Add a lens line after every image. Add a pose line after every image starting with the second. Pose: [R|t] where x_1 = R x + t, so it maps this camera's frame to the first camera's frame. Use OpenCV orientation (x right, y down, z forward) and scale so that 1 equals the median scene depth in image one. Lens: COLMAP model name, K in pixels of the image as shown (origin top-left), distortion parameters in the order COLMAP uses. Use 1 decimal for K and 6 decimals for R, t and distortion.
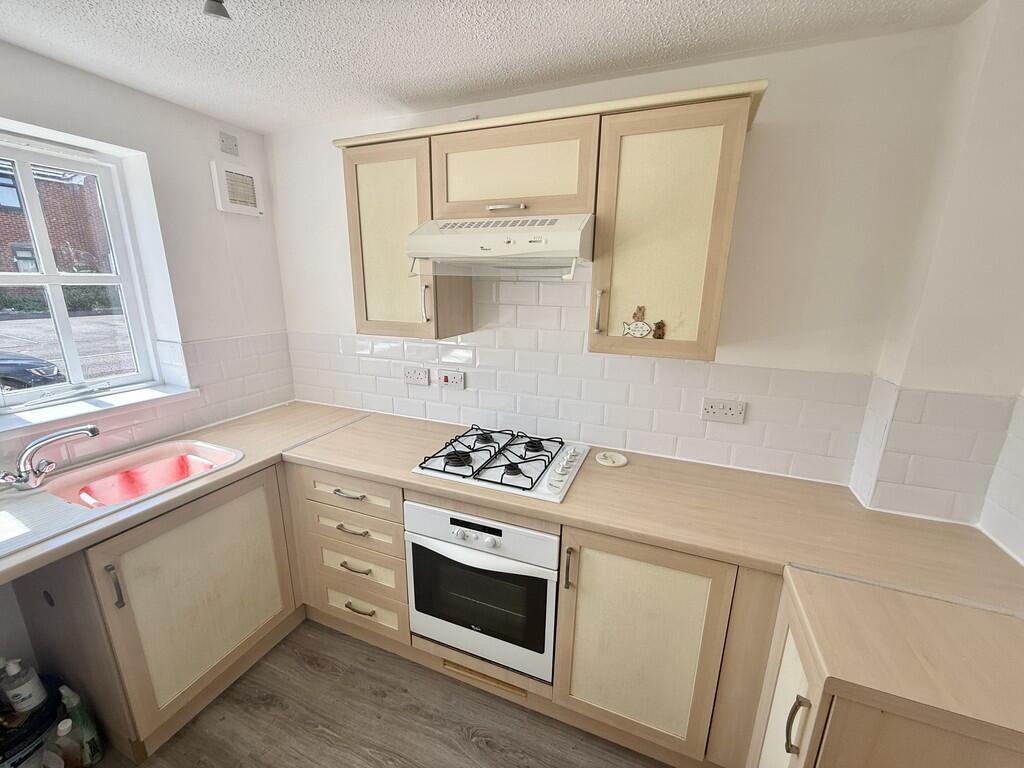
lens RADIAL K [[407.1, 0, 512.1], [0, 407.1, 385.7], [0, 0, 1]] dist [-0.000547, -0.000430]
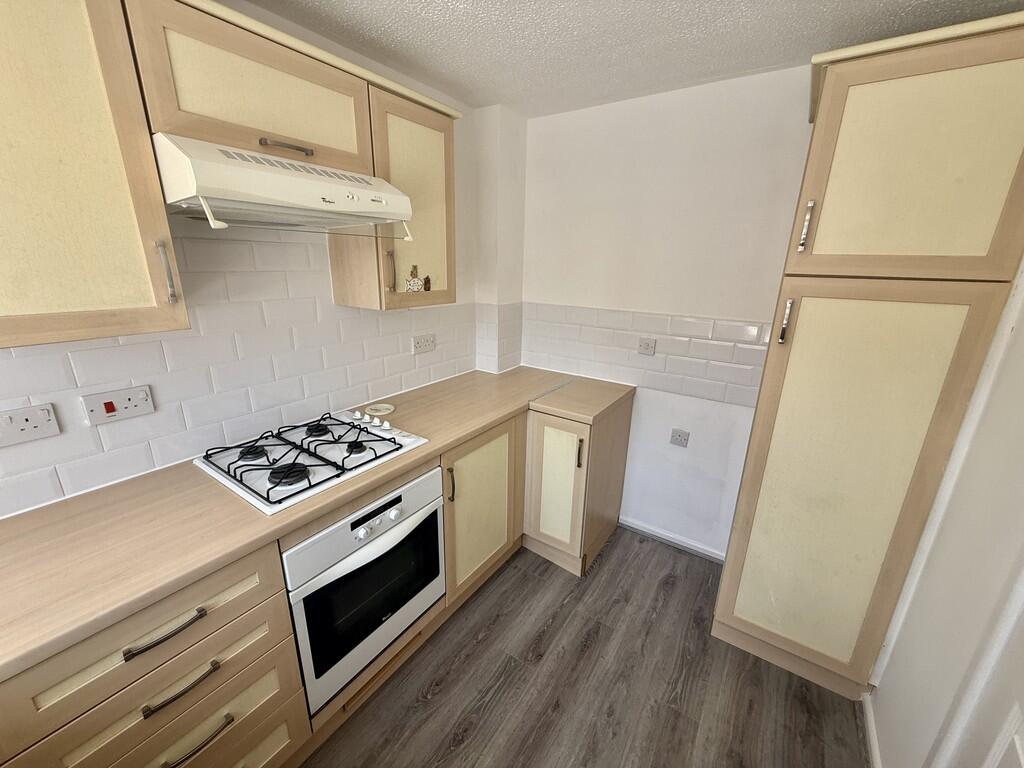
lens RADIAL K [[407.1, 0, 512.1], [0, 407.1, 385.7], [0, 0, 1]] dist [-0.000547, -0.000430]
pose [[0.223188, -0.297490, 0.928271, -0.790785], [0.223930, 0.942471, 0.248201, -0.085224], [-0.948706, 0.152472, 0.276965, 0.405092]]
